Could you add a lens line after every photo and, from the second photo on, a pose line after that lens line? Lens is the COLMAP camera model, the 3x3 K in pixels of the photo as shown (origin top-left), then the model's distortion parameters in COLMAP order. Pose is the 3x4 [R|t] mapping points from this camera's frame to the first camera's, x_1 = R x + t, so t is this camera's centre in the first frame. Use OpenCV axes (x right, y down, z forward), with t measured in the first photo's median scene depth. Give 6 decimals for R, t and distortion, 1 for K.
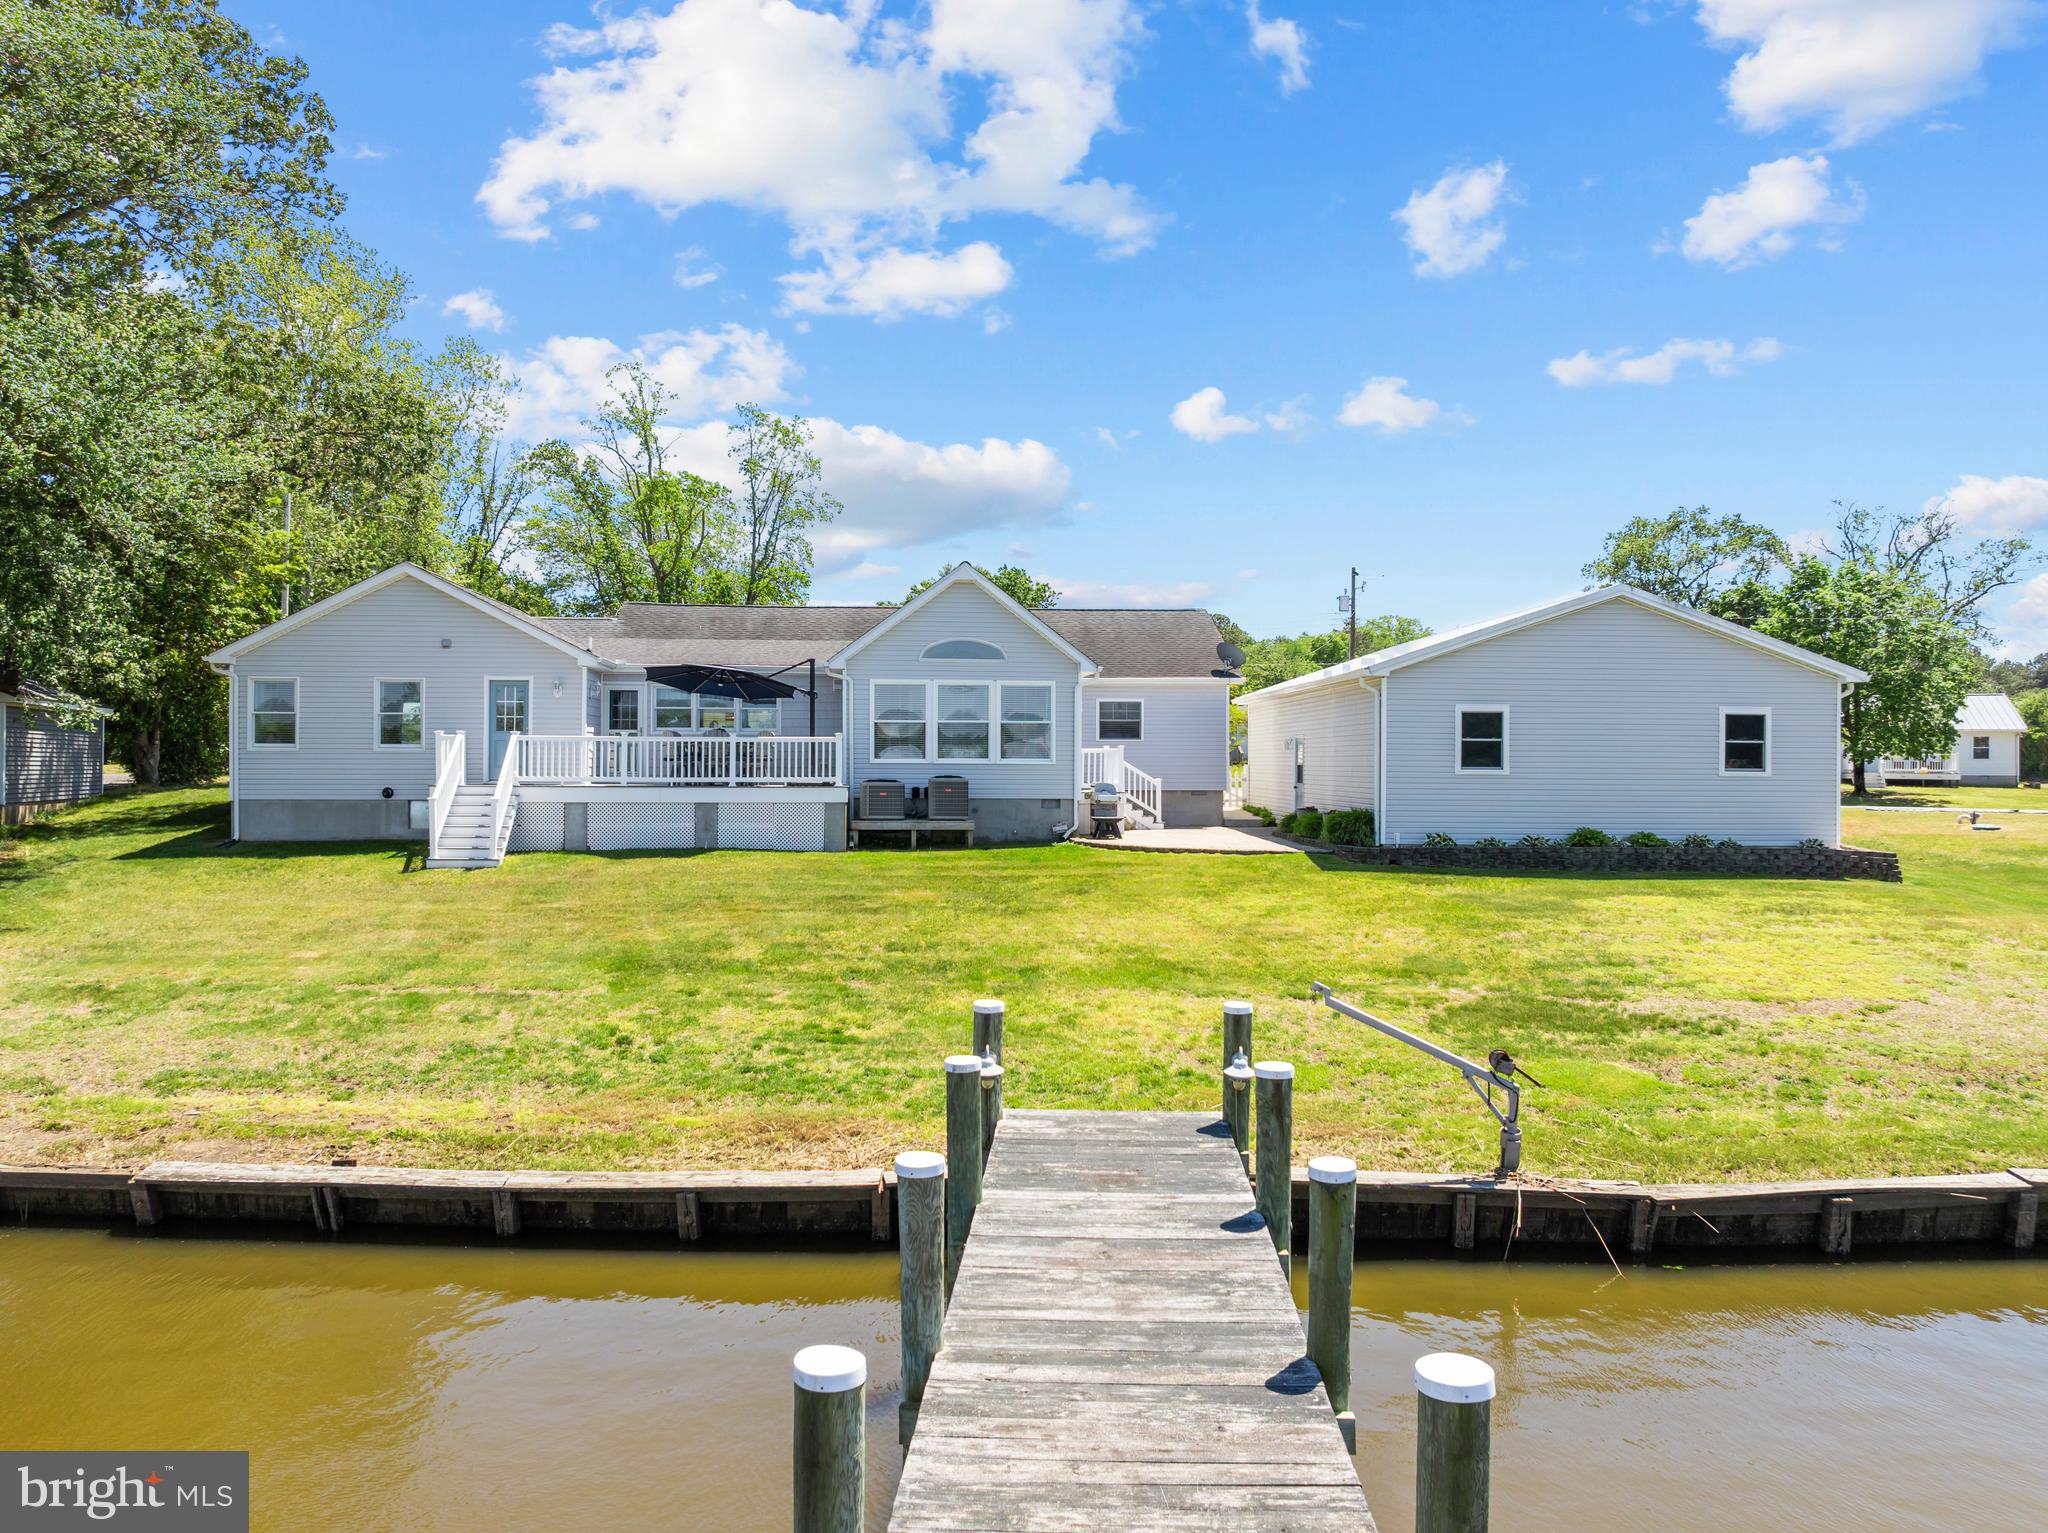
lens RADIAL K [[1443.3, 0, 1030.6], [0, 1443.3, 765.0], [0, 0, 1]] dist [-0.036751, -0.002481]
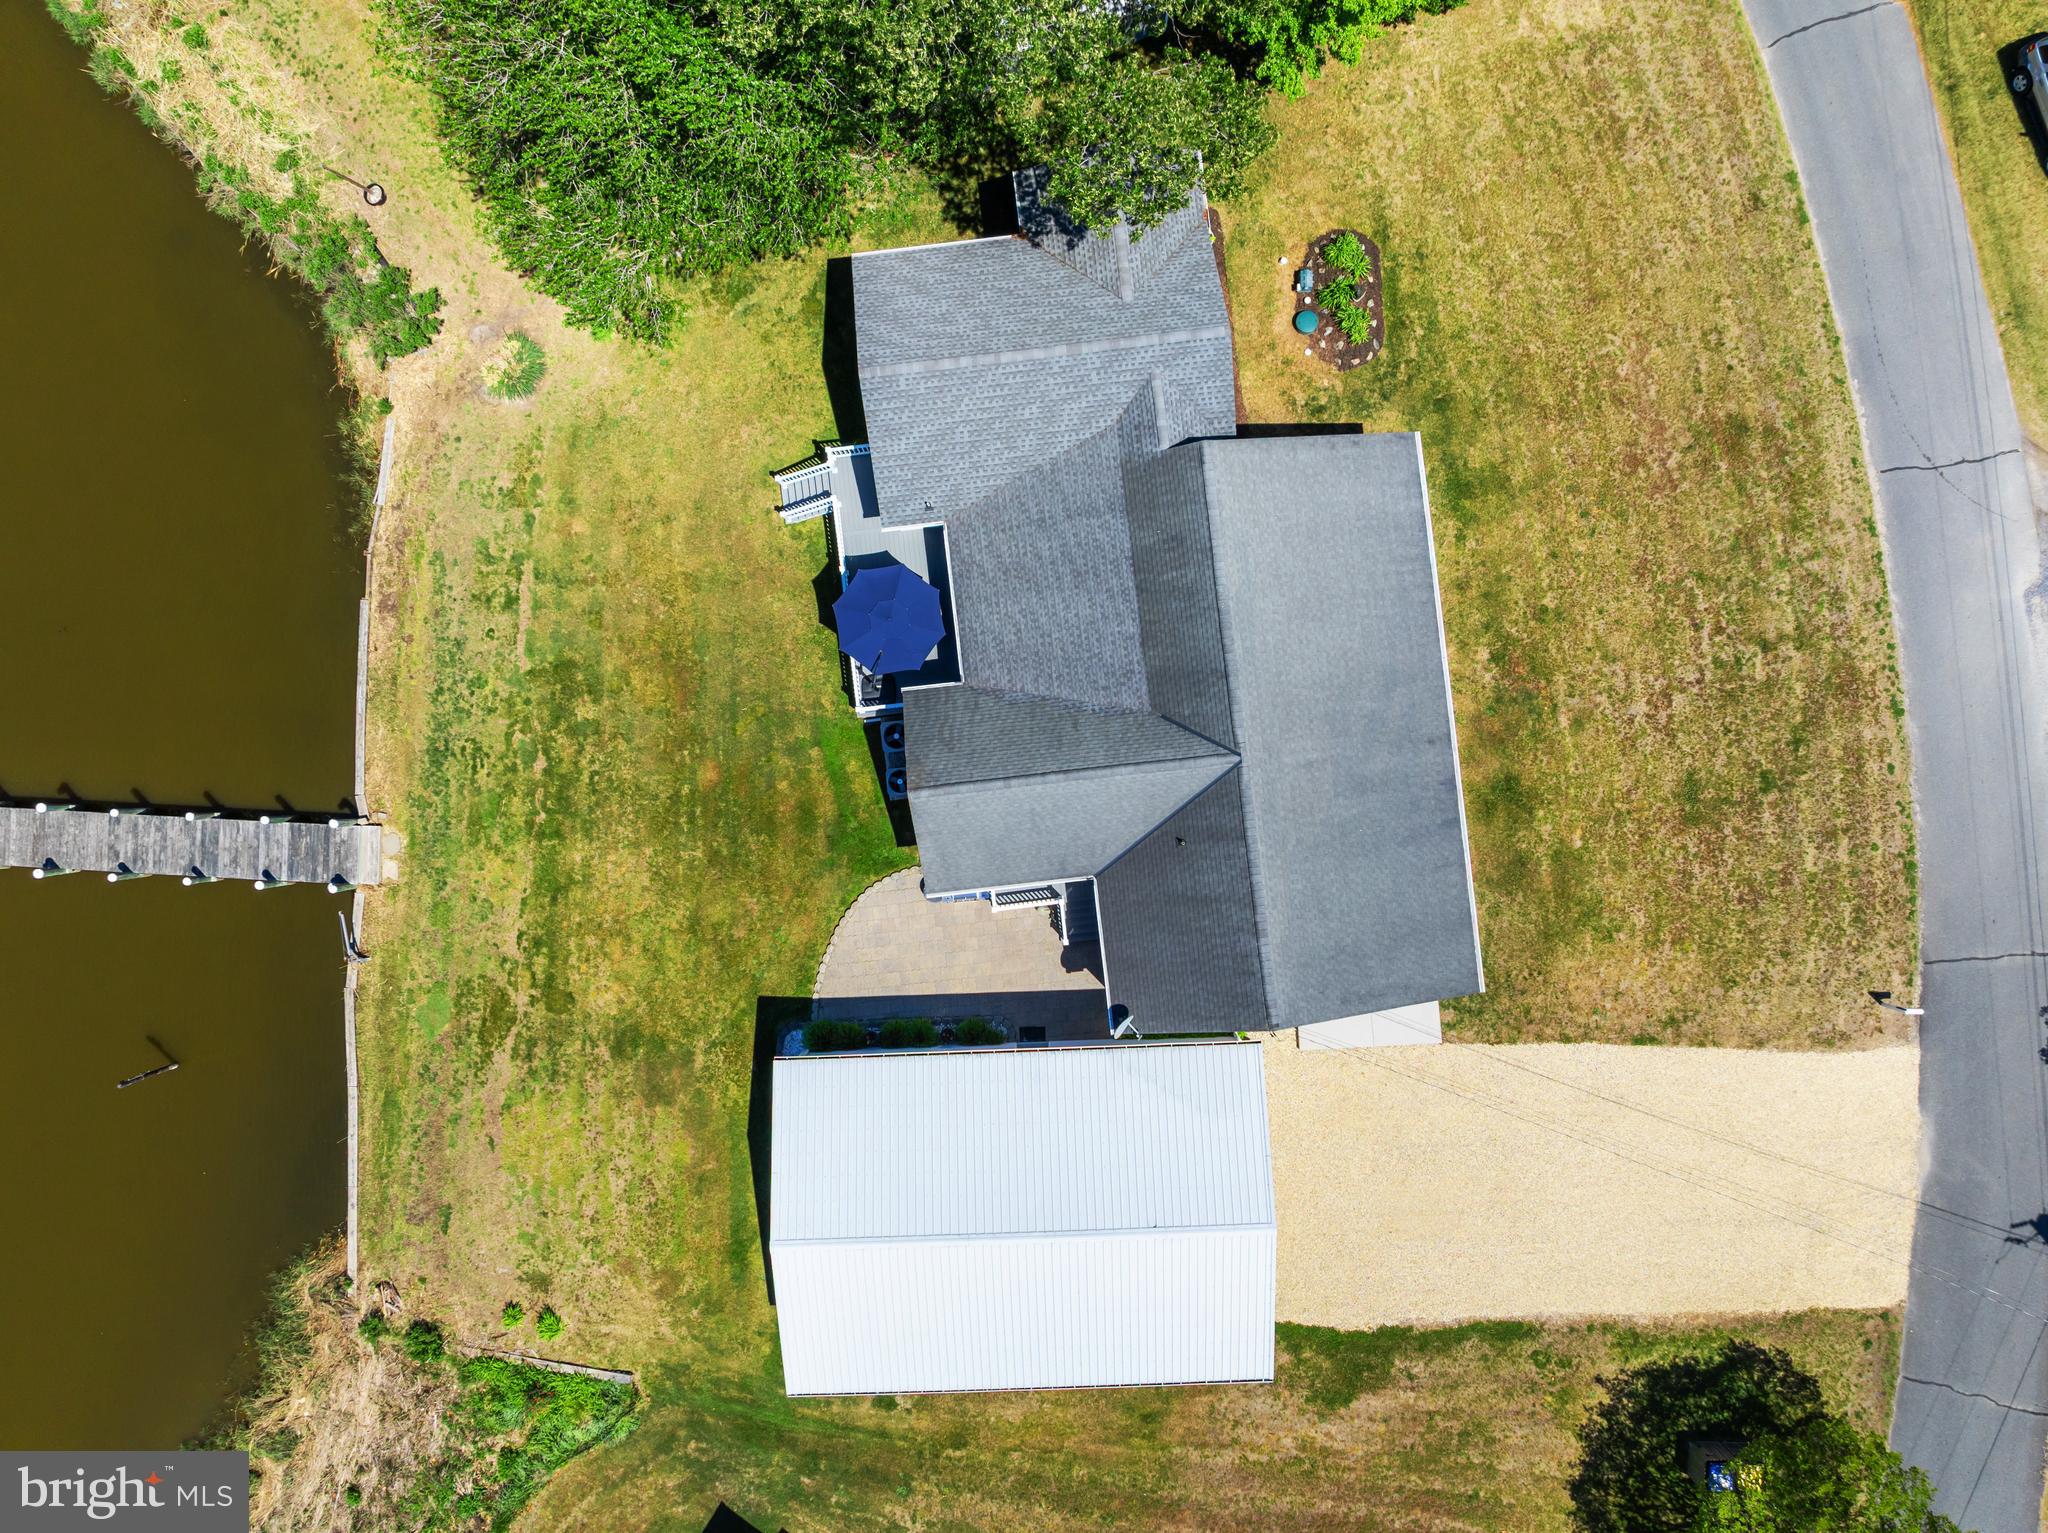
lens RADIAL K [[1435.8, 0, 1025.5], [0, 1435.8, 760.2], [0, 0, 1]] dist [-0.038008, 0.008460]
pose [[-0.000607, 0.999916, -0.012922, -0.061483], [0.005844, 0.012925, 0.999899, -1.475756], [0.999983, 0.000531, -0.005851, 1.173569]]
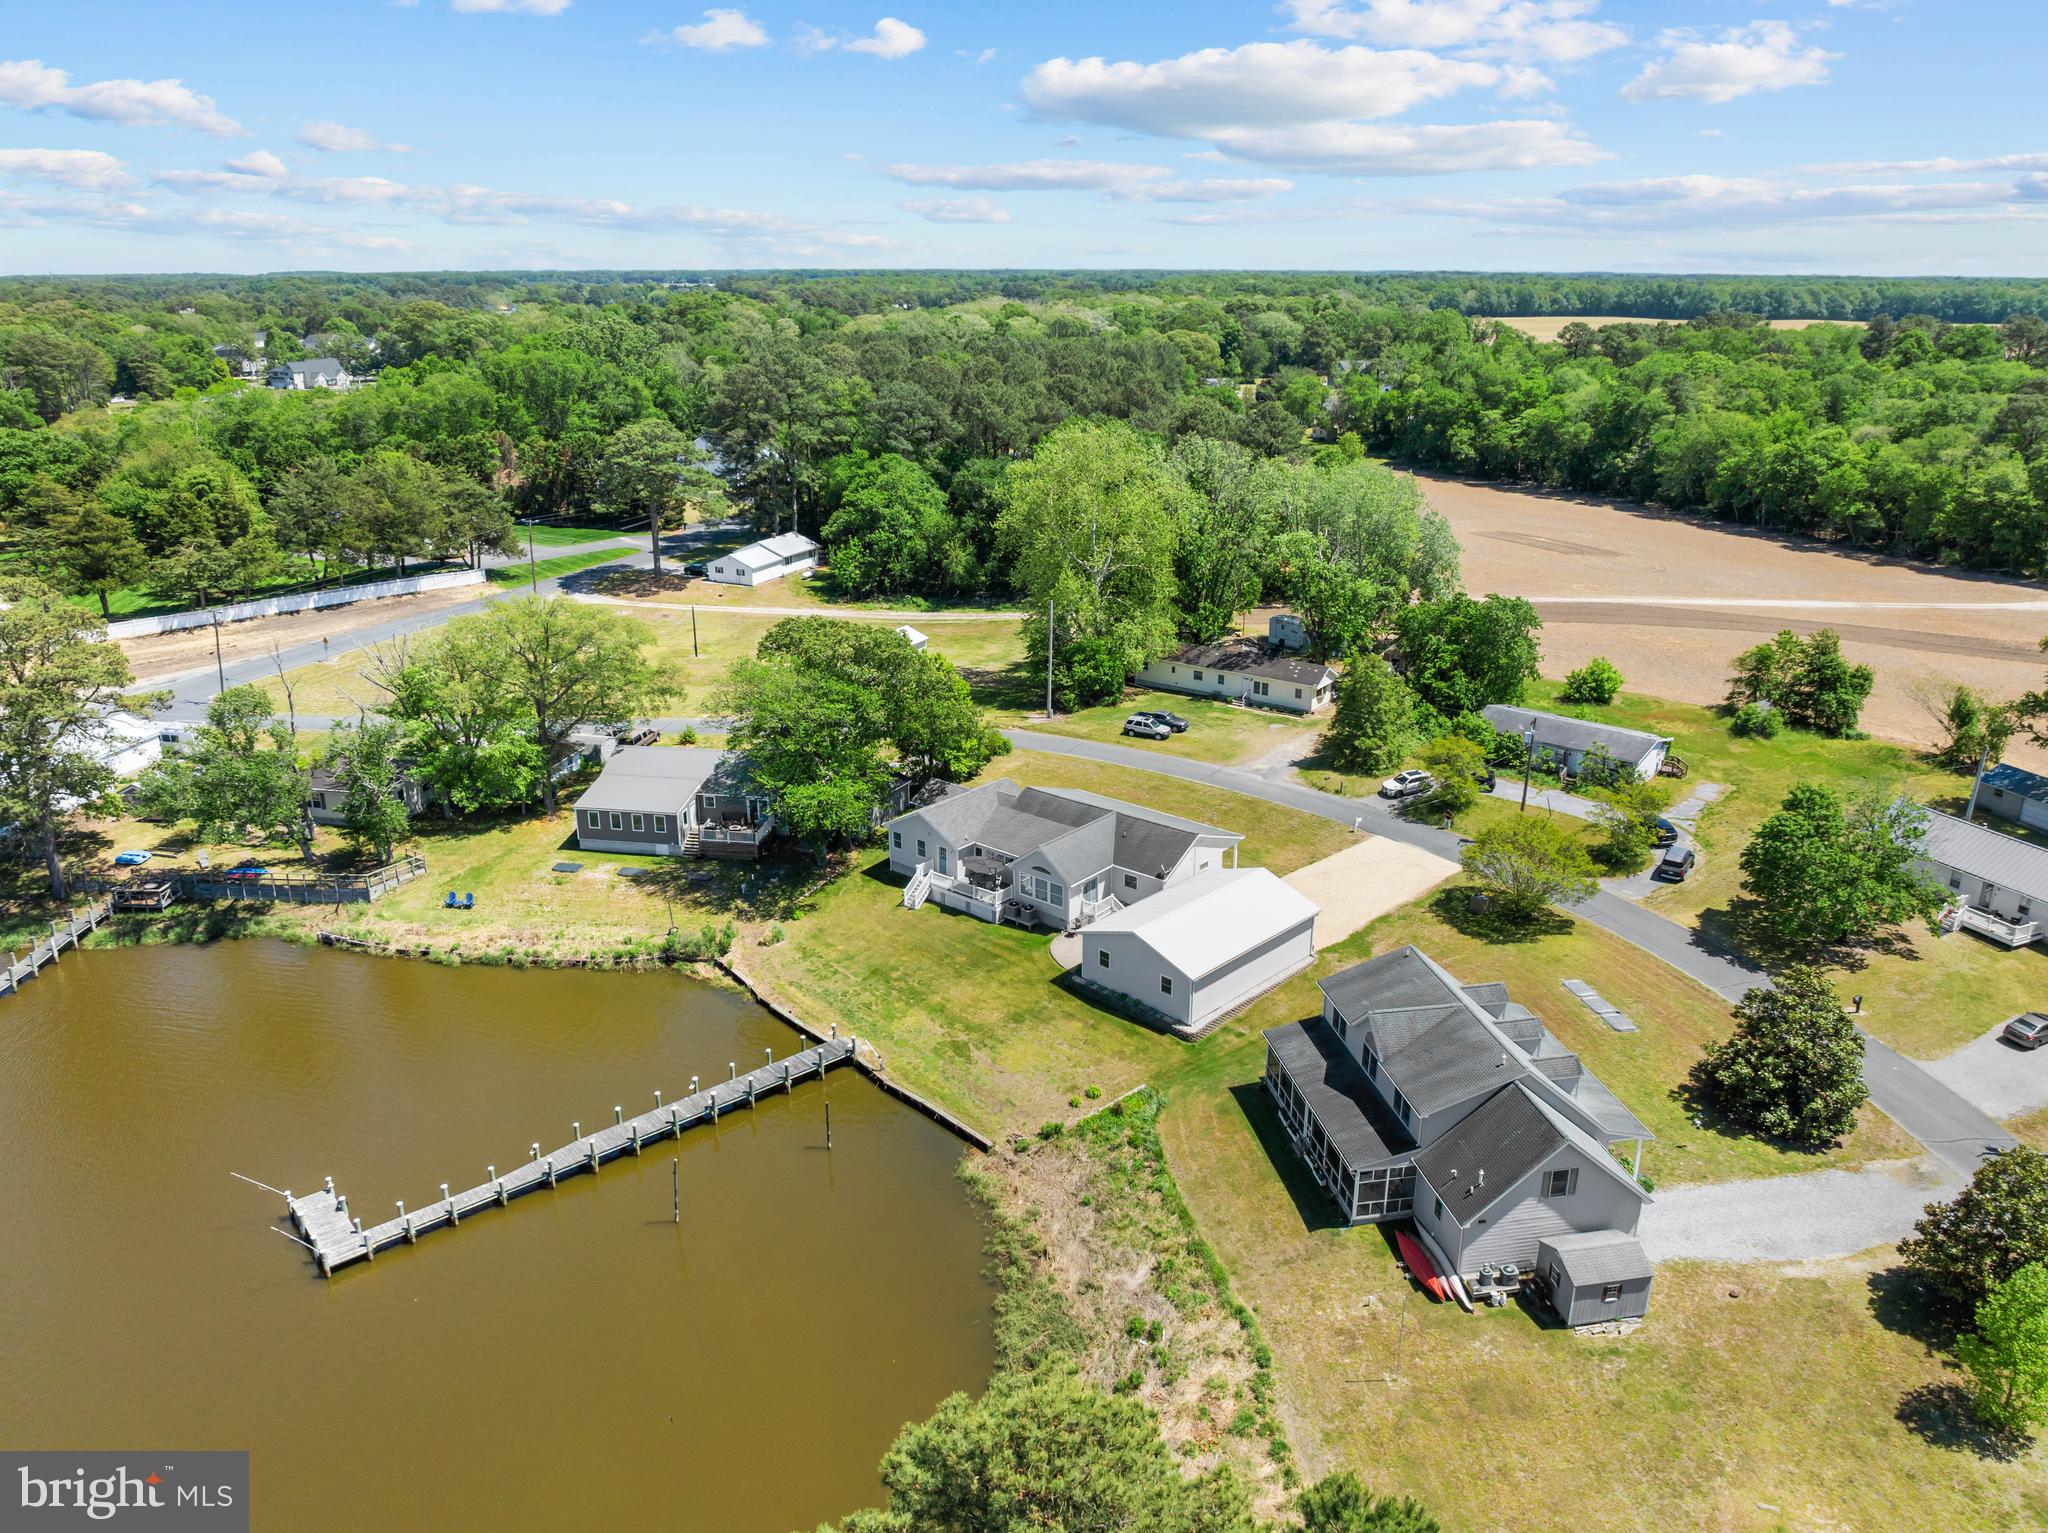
lens RADIAL K [[1435.8, 0, 1025.5], [0, 1435.8, 760.2], [0, 0, 1]] dist [-0.038008, 0.008460]
pose [[0.688638, 0.229227, -0.687919, 2.247631], [0.004140, 0.947458, 0.319855, -1.444785], [0.725094, -0.223112, 0.651506, -1.158367]]
